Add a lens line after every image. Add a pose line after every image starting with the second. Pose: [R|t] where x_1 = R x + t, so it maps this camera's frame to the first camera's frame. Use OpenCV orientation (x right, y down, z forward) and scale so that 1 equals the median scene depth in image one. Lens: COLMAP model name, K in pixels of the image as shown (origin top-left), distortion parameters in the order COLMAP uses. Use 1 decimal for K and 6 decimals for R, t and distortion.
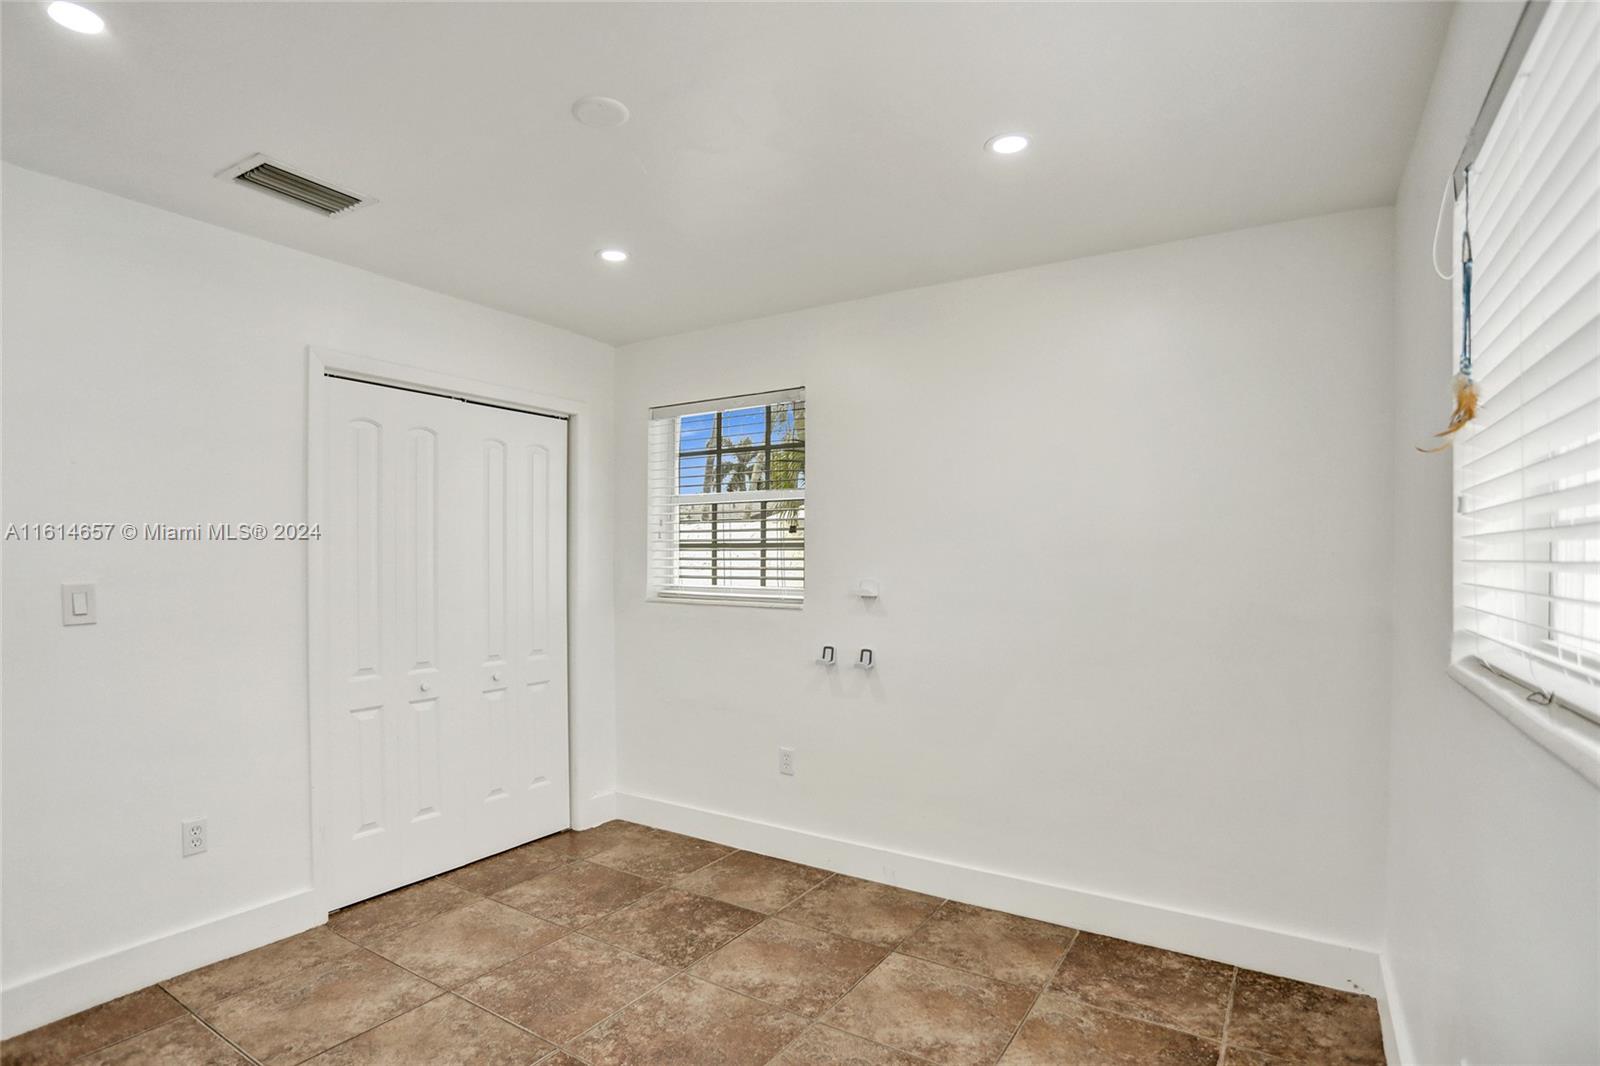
lens RADIAL K [[811.1, 0, 784.2], [0, 811.1, 561.2], [0, 0, 1]] dist [-0.082118, 0.034196]
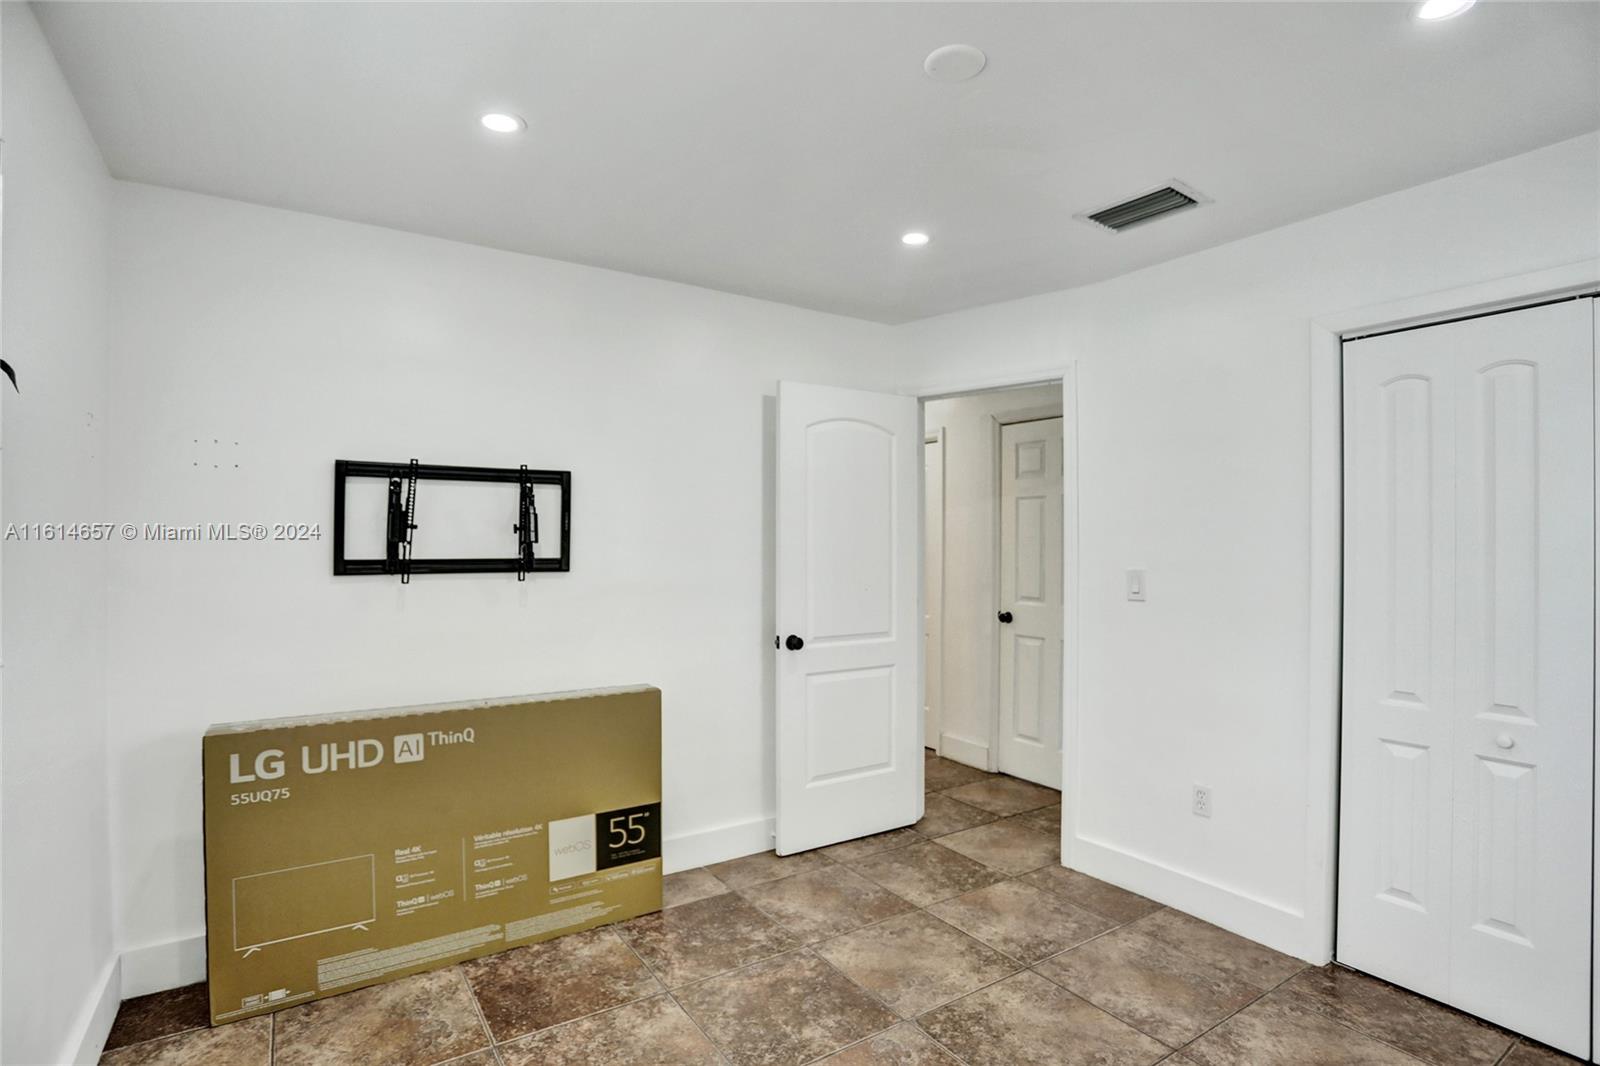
lens RADIAL K [[780.1, 0, 795.0], [0, 780.1, 538.7], [0, 0, 1]] dist [-0.078038, 0.030576]
pose [[-0.397622, -0.015106, -0.917425, 0.436925], [-0.010494, 0.999874, -0.011916, -0.002165], [0.917489, 0.004889, -0.397731, 0.811538]]
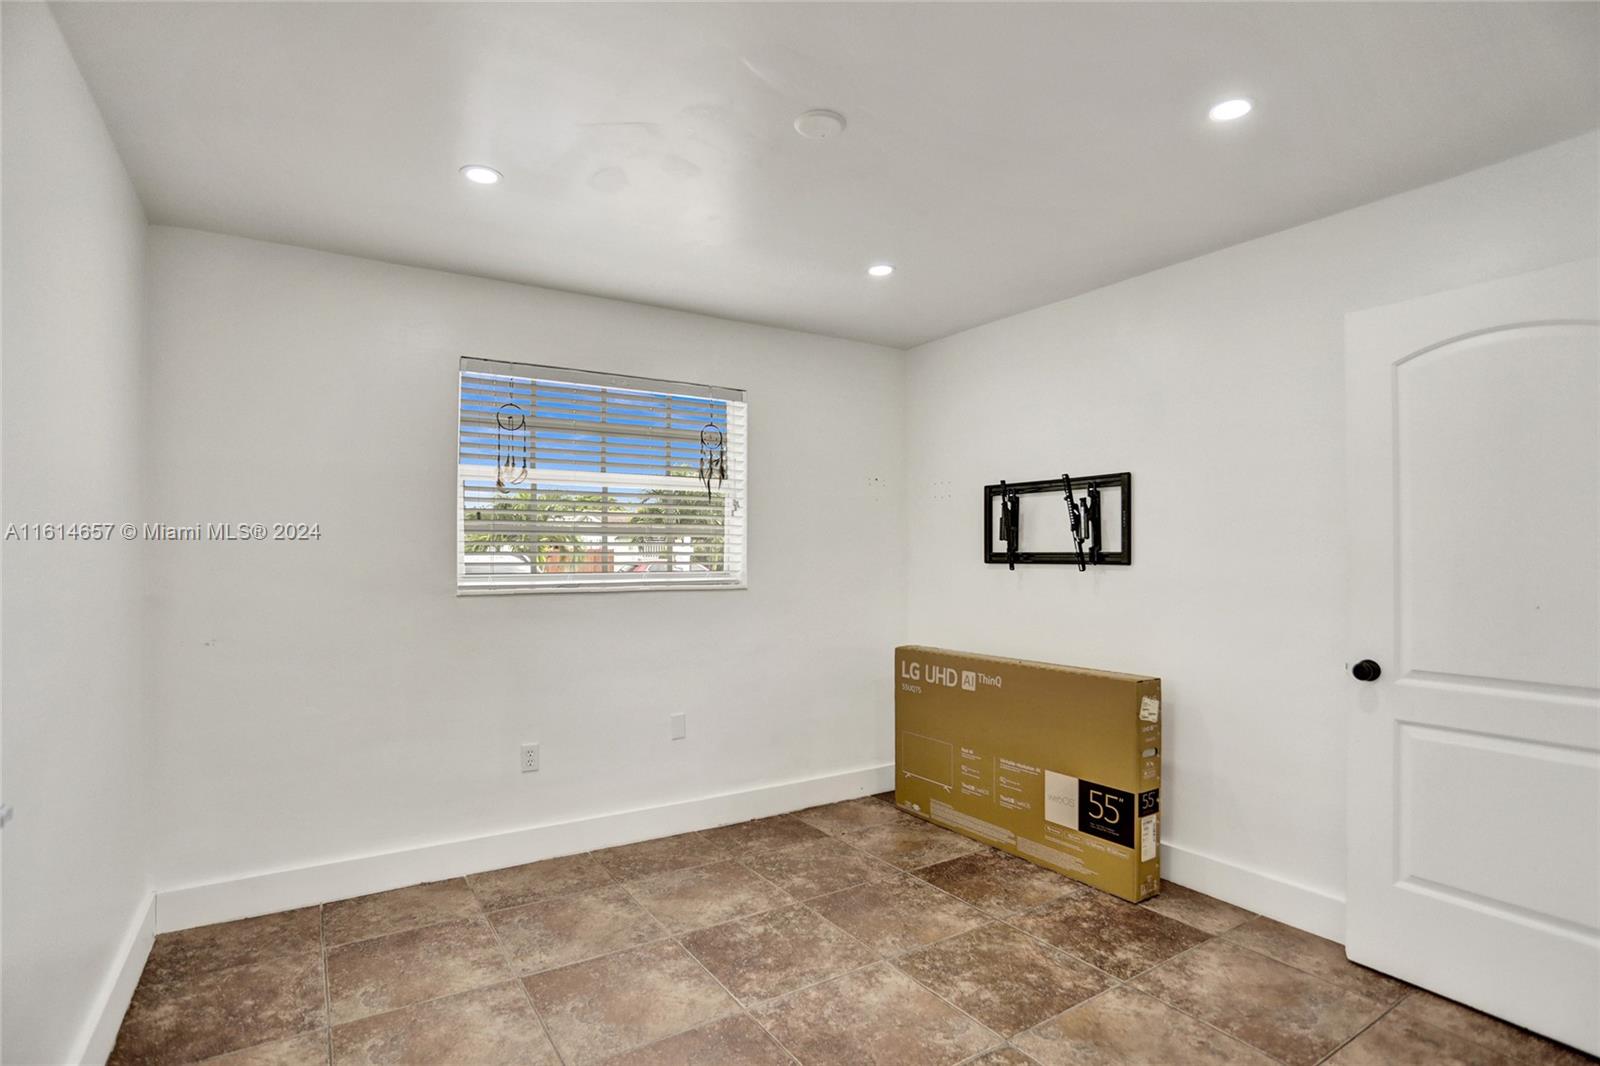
lens RADIAL K [[780.1, 0, 795.0], [0, 780.1, 538.7], [0, 0, 1]] dist [-0.078038, 0.030576]
pose [[-0.914512, 0.003918, 0.404539, -0.427050], [0.000160, 0.999957, -0.009323, 0.005740], [-0.404558, -0.008461, -0.914473, 1.352292]]
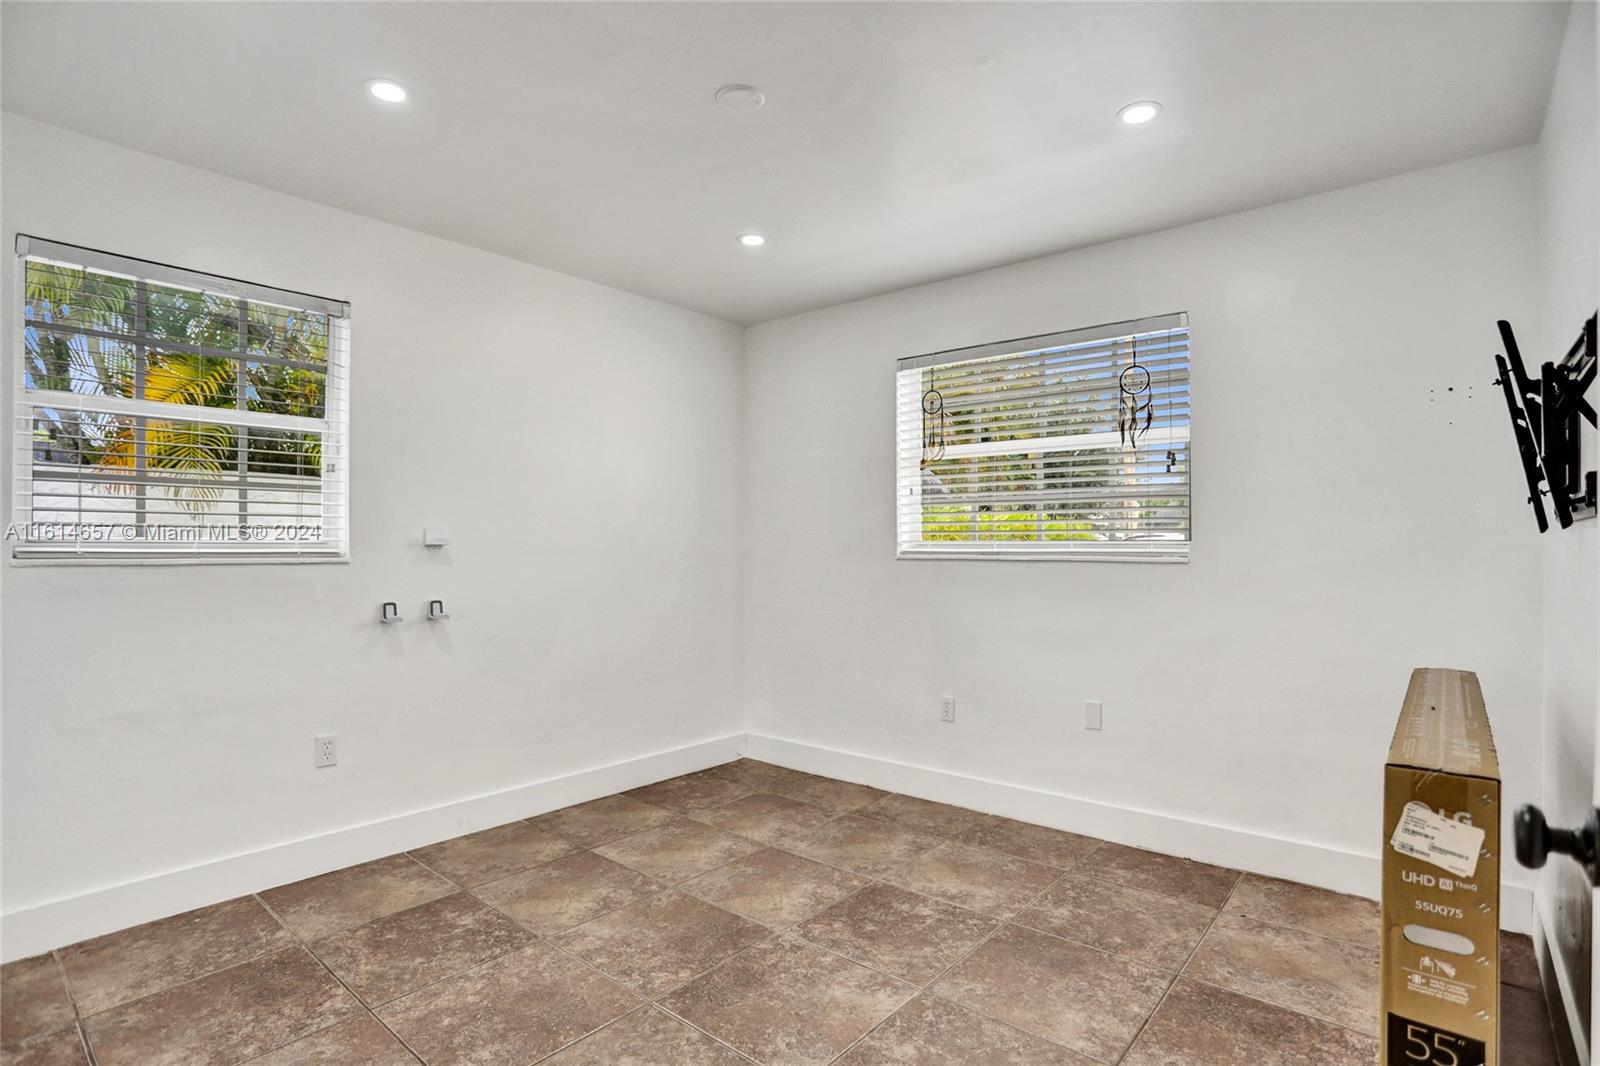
lens RADIAL K [[797.7, 0, 821.5], [0, 797.7, 535.2], [0, 0, 1]] dist [-0.084397, 0.033385]
pose [[0.097089, 0.011711, 0.995207, -0.918288], [0.004860, 0.999913, -0.012241, 0.052803], [-0.995264, 0.006025, 0.097024, 0.535787]]
